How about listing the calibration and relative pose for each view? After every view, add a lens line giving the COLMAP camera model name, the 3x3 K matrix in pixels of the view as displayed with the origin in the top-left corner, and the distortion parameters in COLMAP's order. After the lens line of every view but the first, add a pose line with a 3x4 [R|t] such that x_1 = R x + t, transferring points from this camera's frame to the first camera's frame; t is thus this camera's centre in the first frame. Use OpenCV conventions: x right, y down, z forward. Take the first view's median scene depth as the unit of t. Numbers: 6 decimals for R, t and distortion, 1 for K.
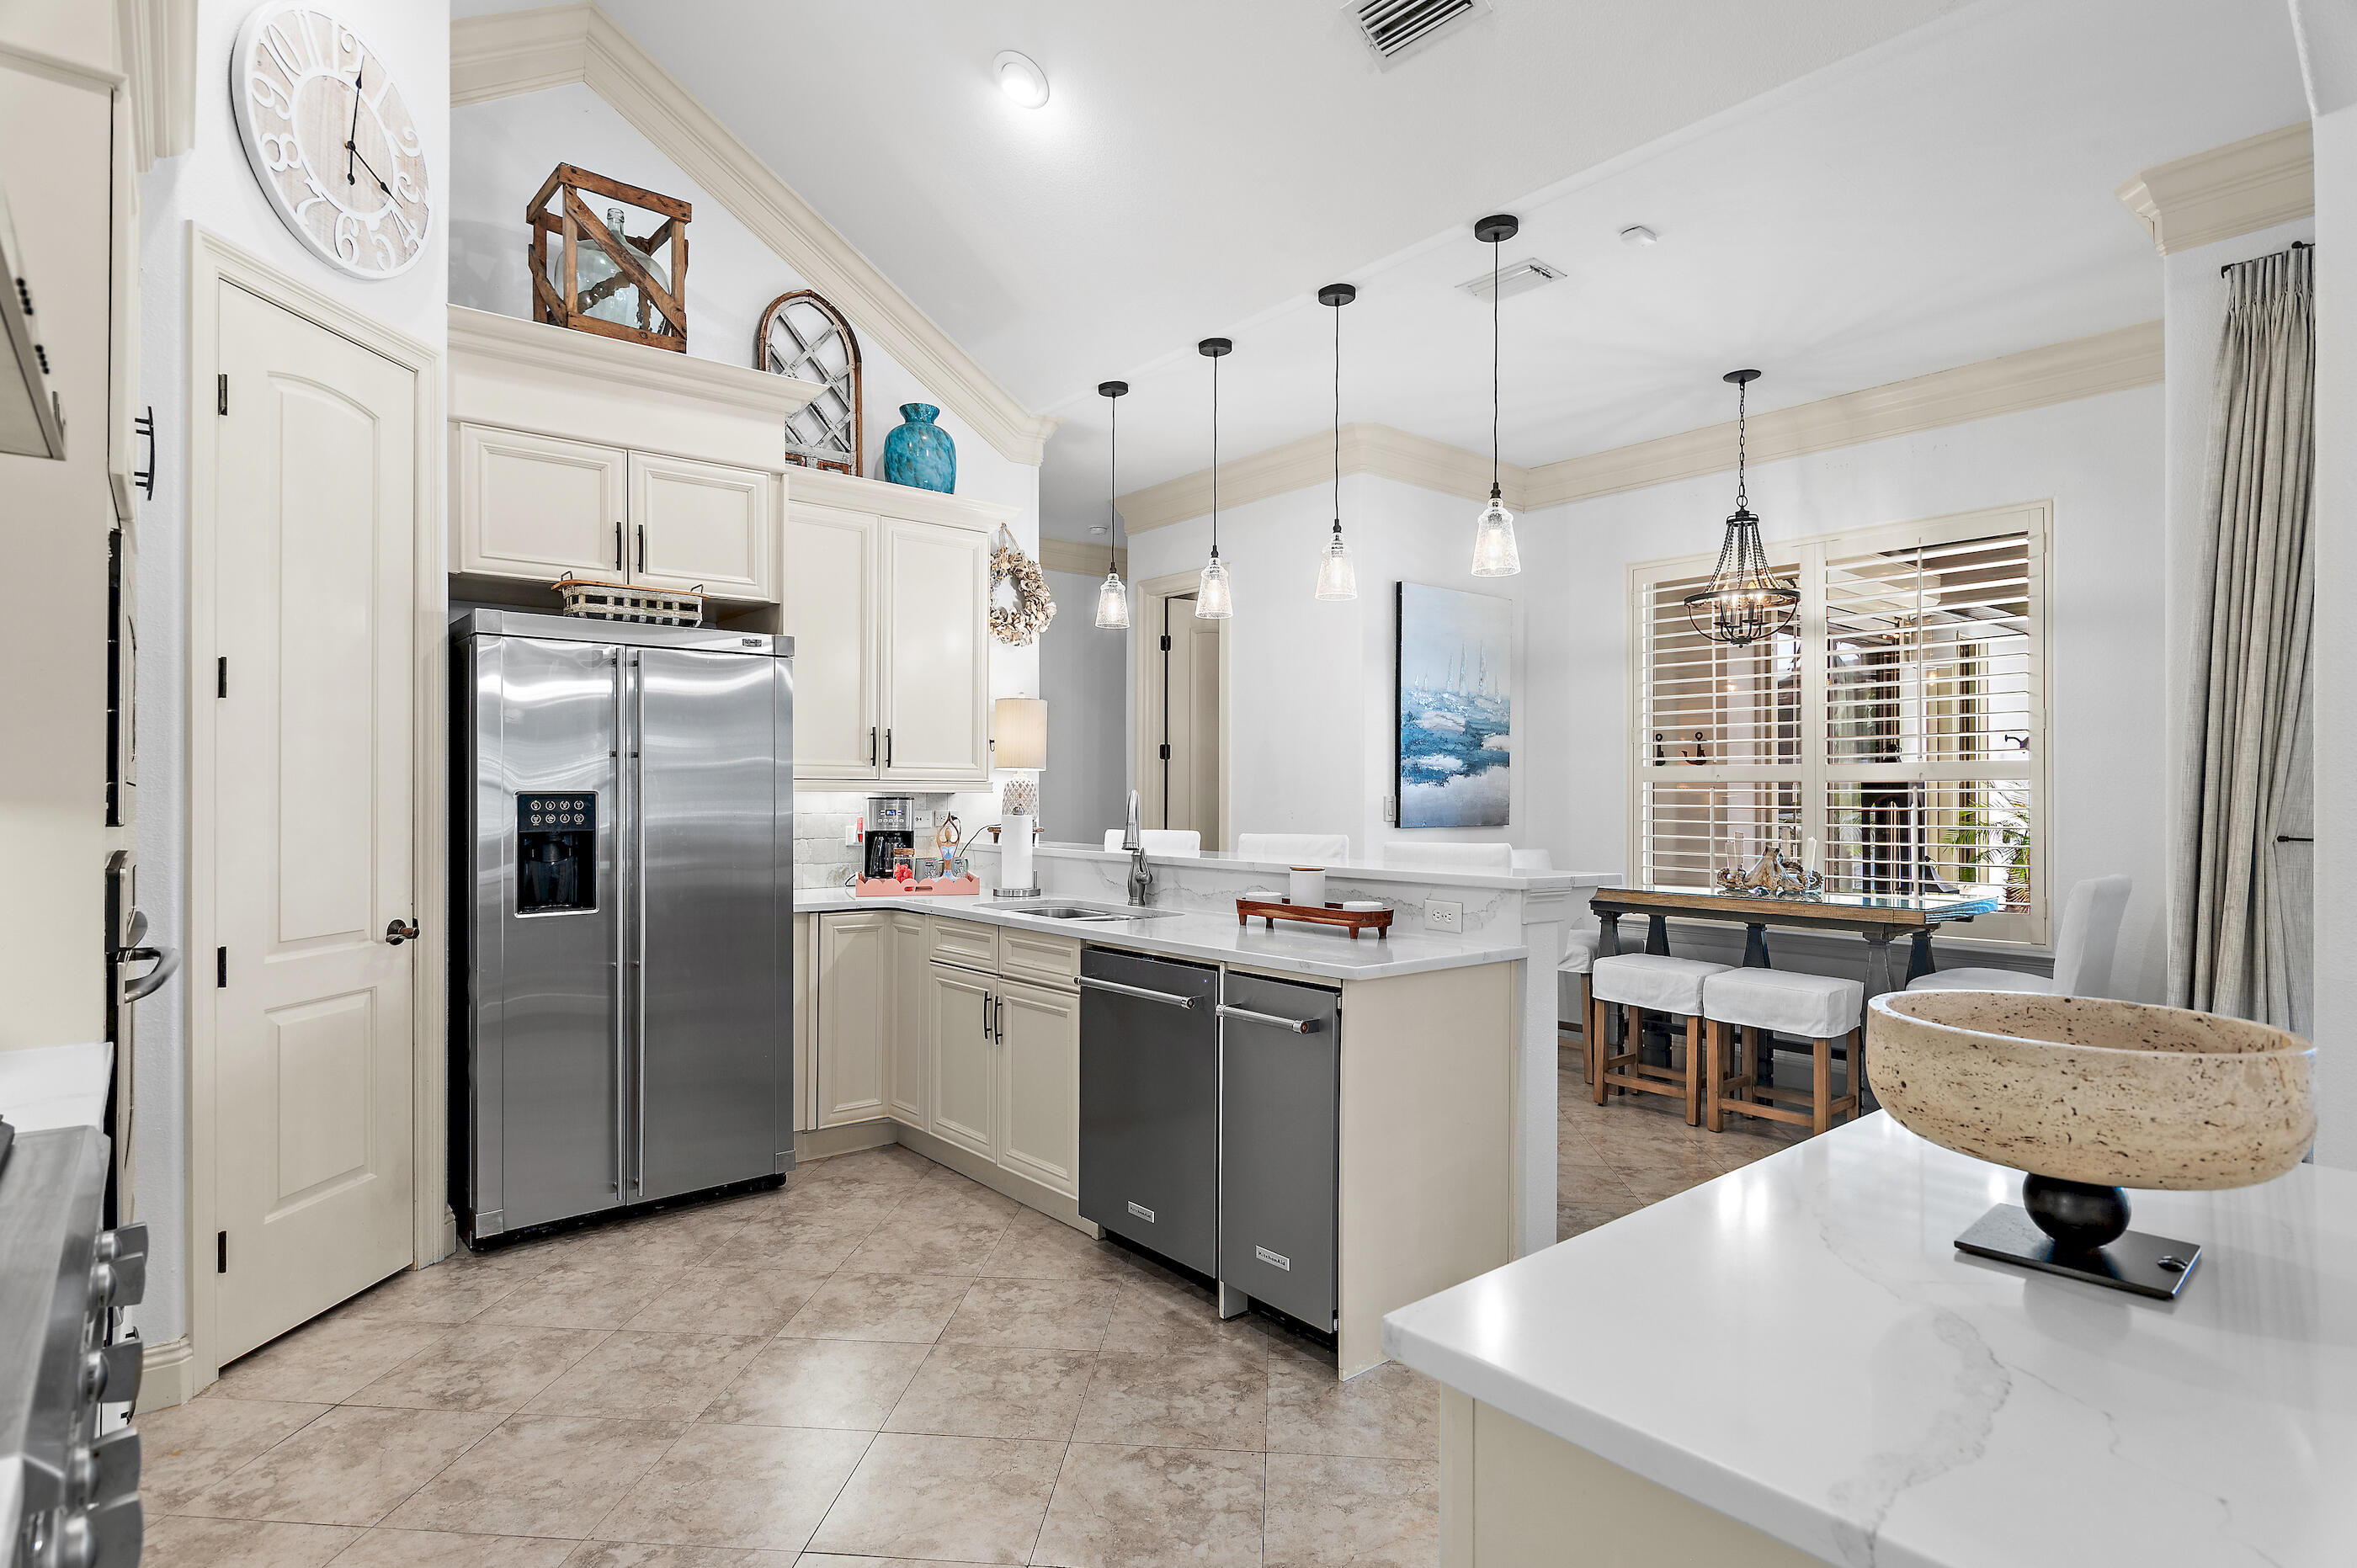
lens RADIAL K [[1197.0, 0, 1178.5], [0, 1197.0, 784.0], [0, 0, 1]] dist [0.002288, -0.000845]
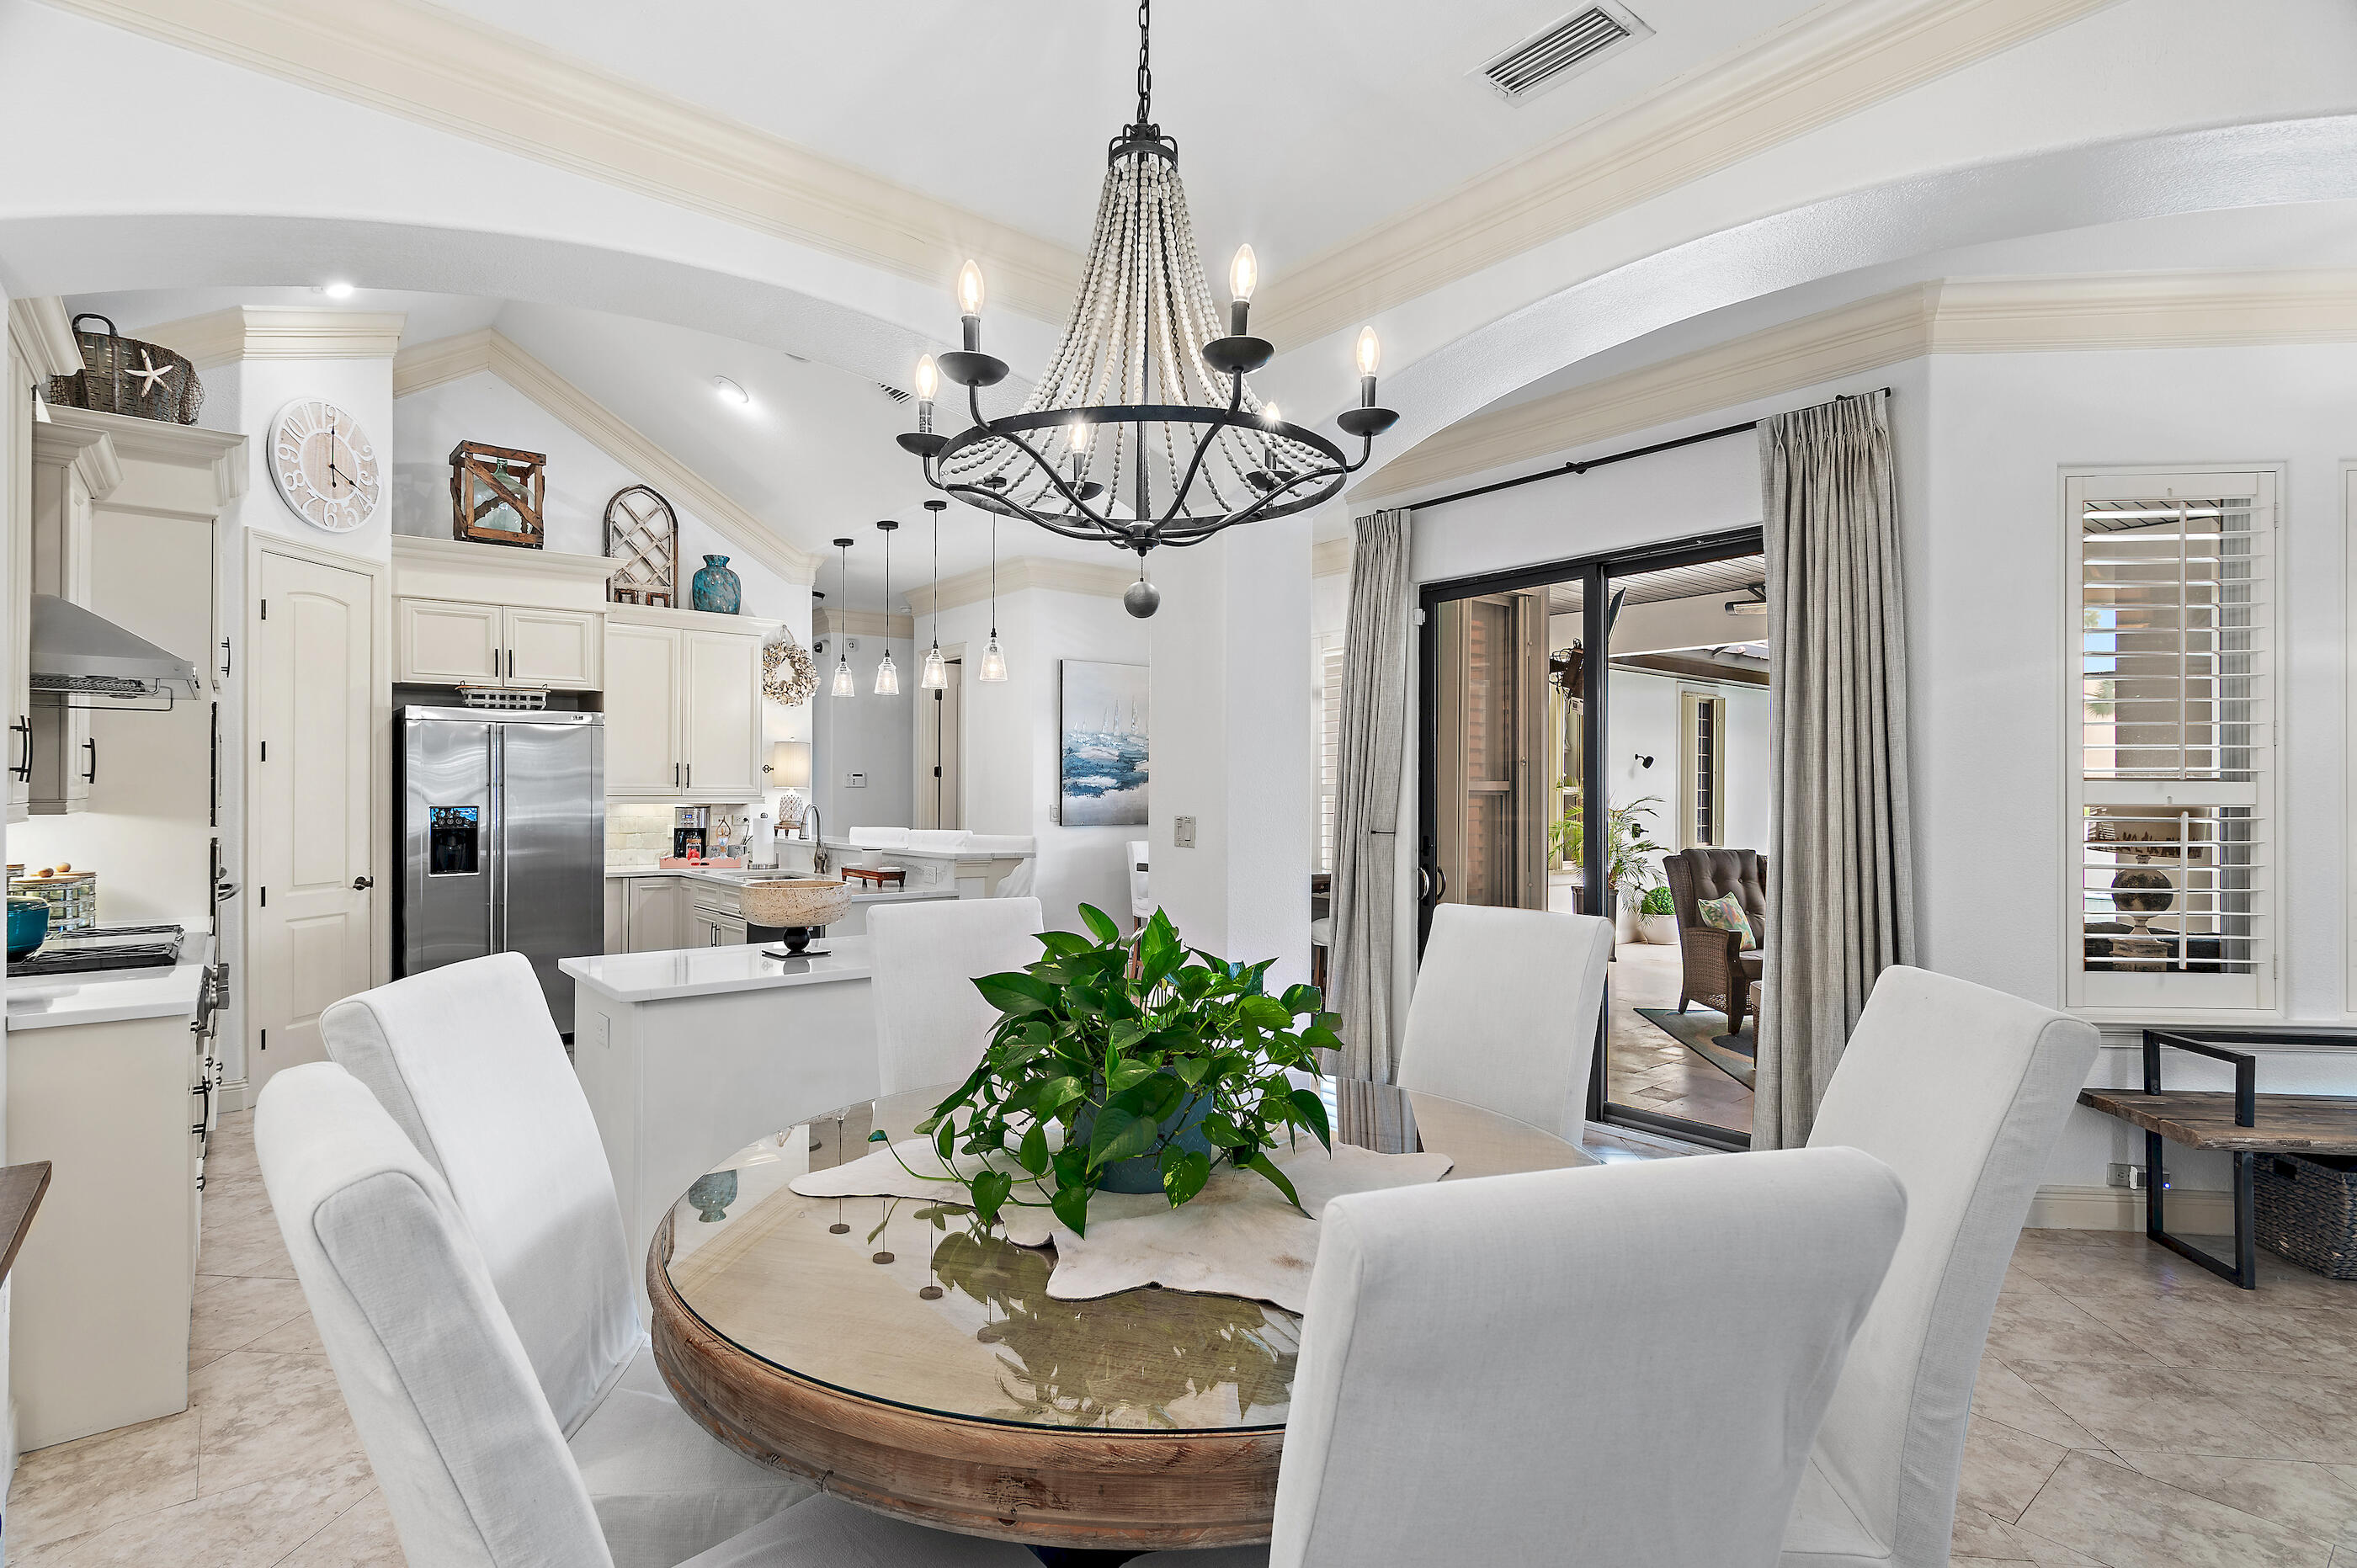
lens RADIAL K [[1133.2, 0, 1178.5], [0, 1133.2, 784.0], [0, 0, 1]] dist [0.001471, -0.000715]
pose [[0.999963, -0.000845, -0.008568, 0.502405], [0.000851, 0.999999, 0.000669, -0.023459], [0.008567, -0.000677, 0.999963, -0.592752]]
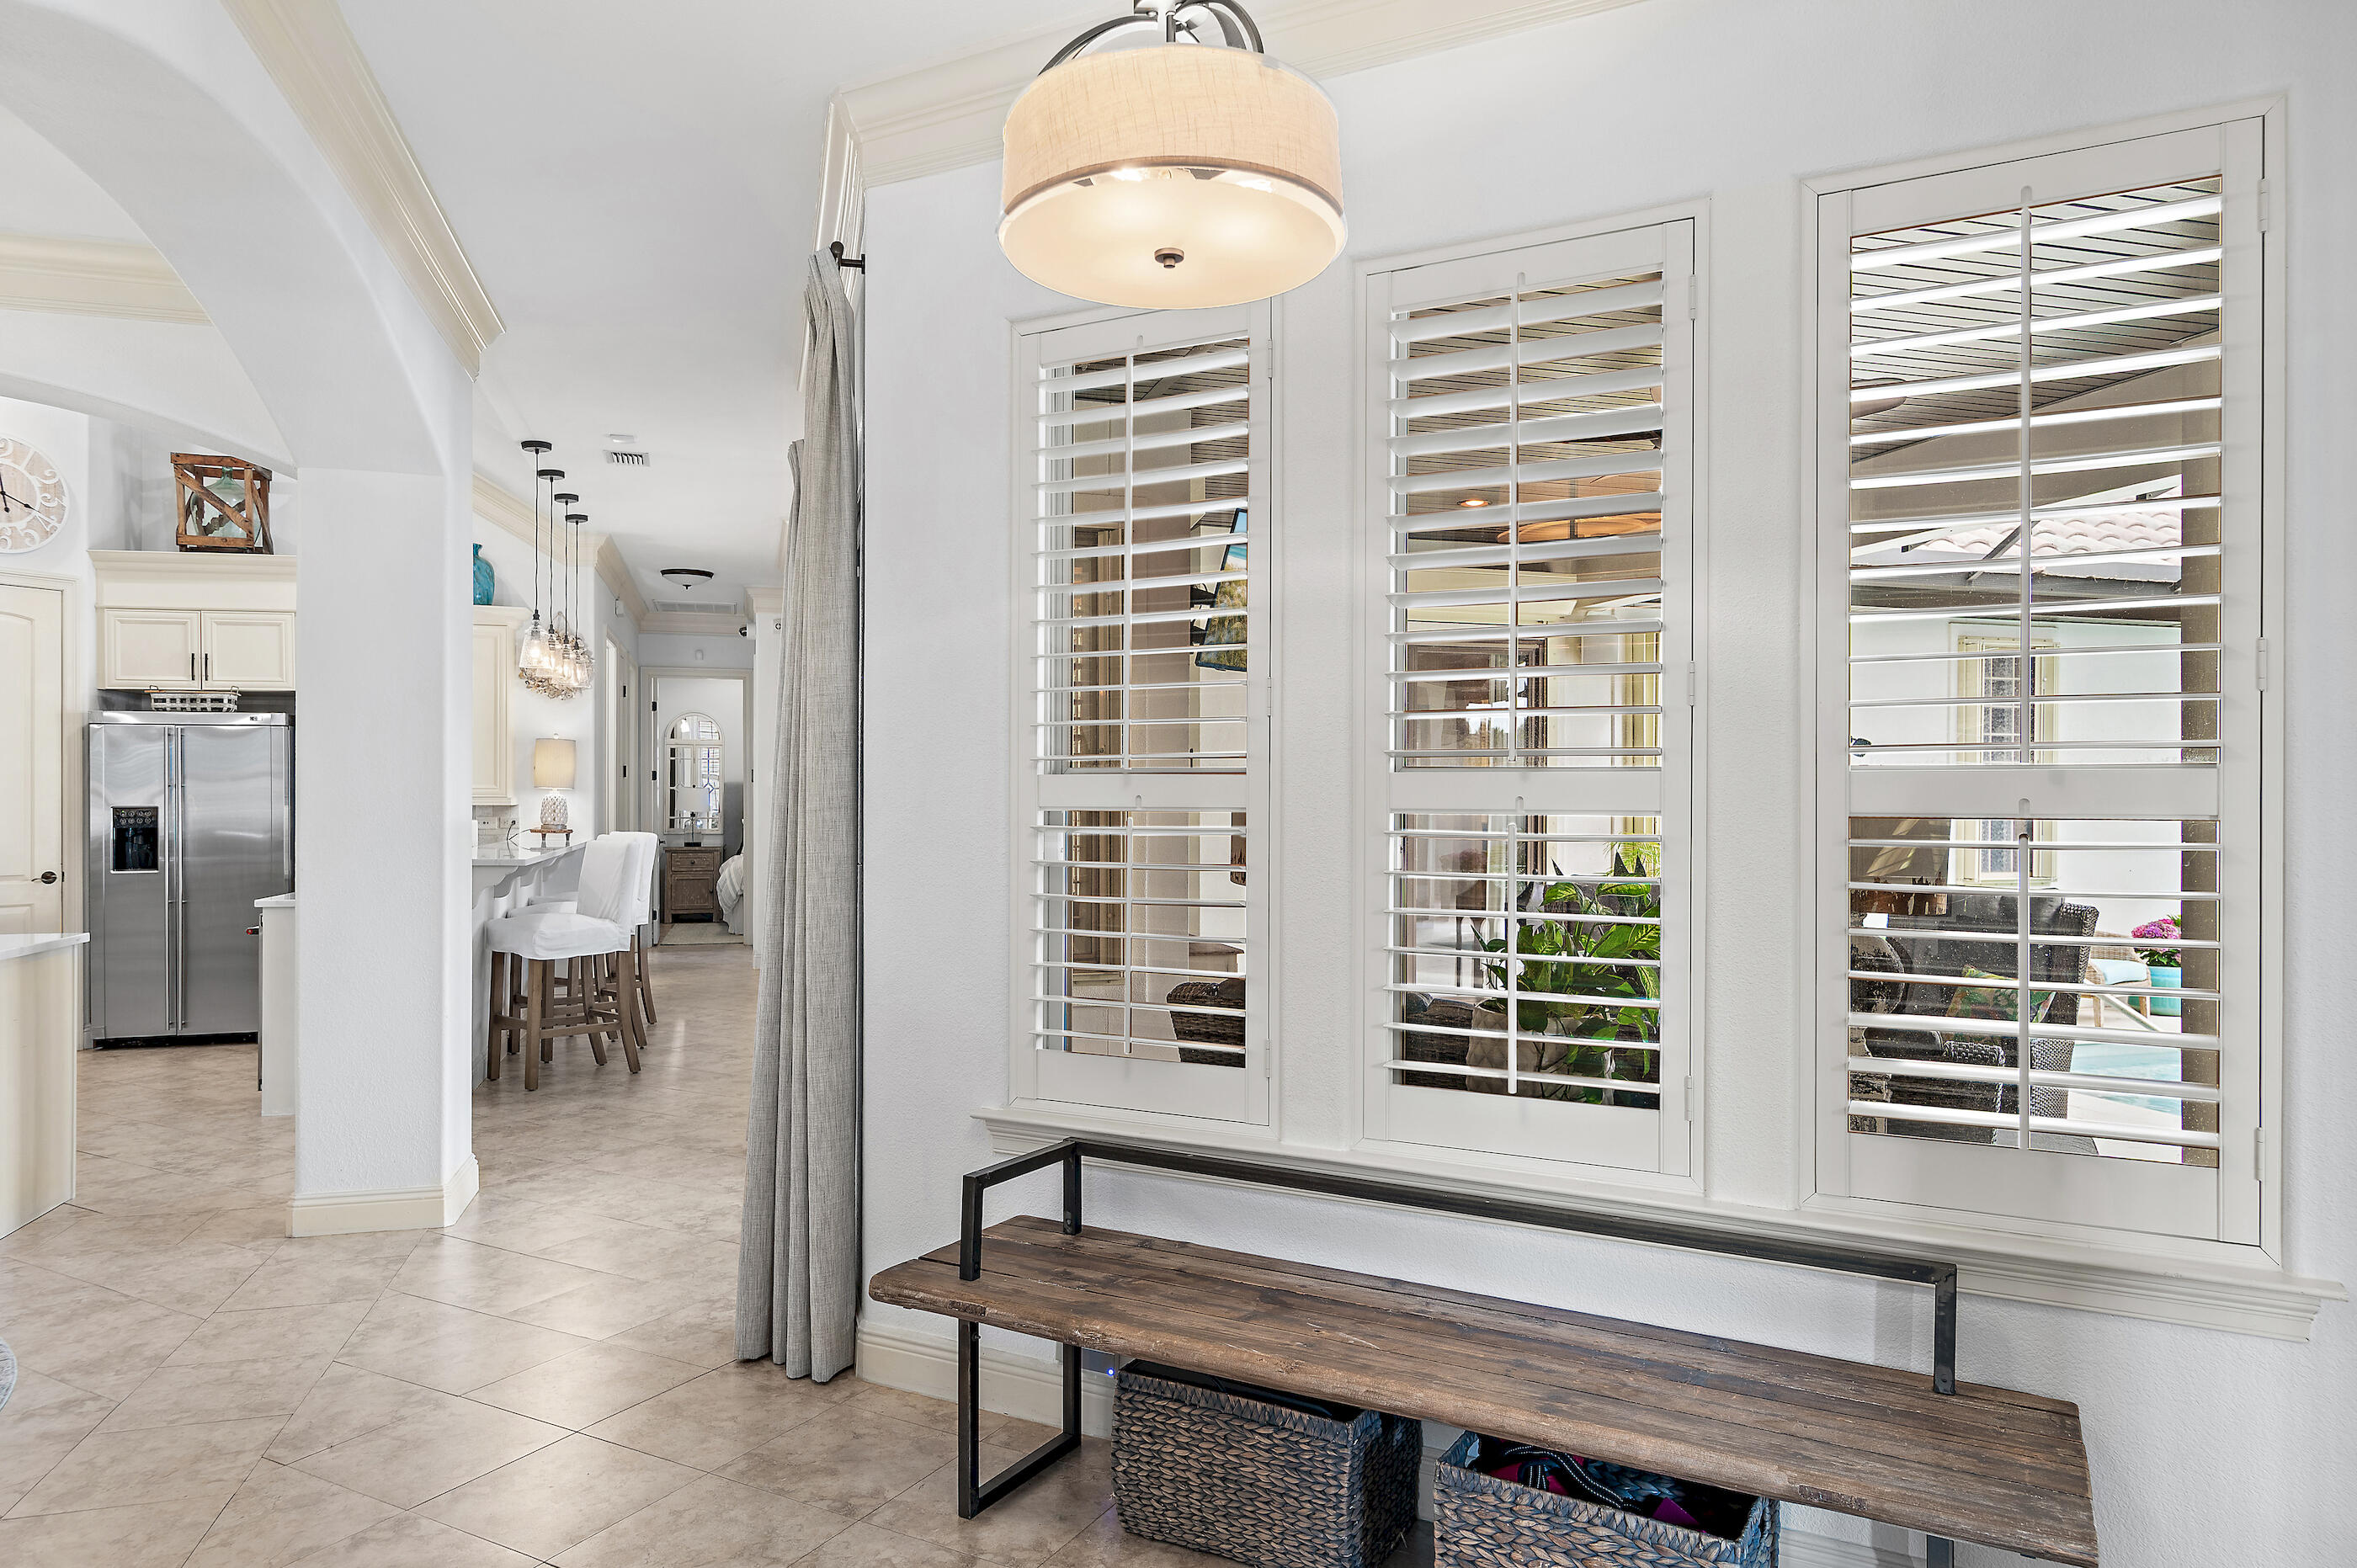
lens RADIAL K [[1413.4, 0, 1178.5], [0, 1413.4, 784.0], [0, 0, 1]] dist [-0.004561, -0.001364]
pose [[0.914366, -0.003492, -0.404875, 1.623086], [0.002637, 0.999993, -0.002670, -0.015684], [0.404881, 0.001374, 0.914368, -0.298333]]
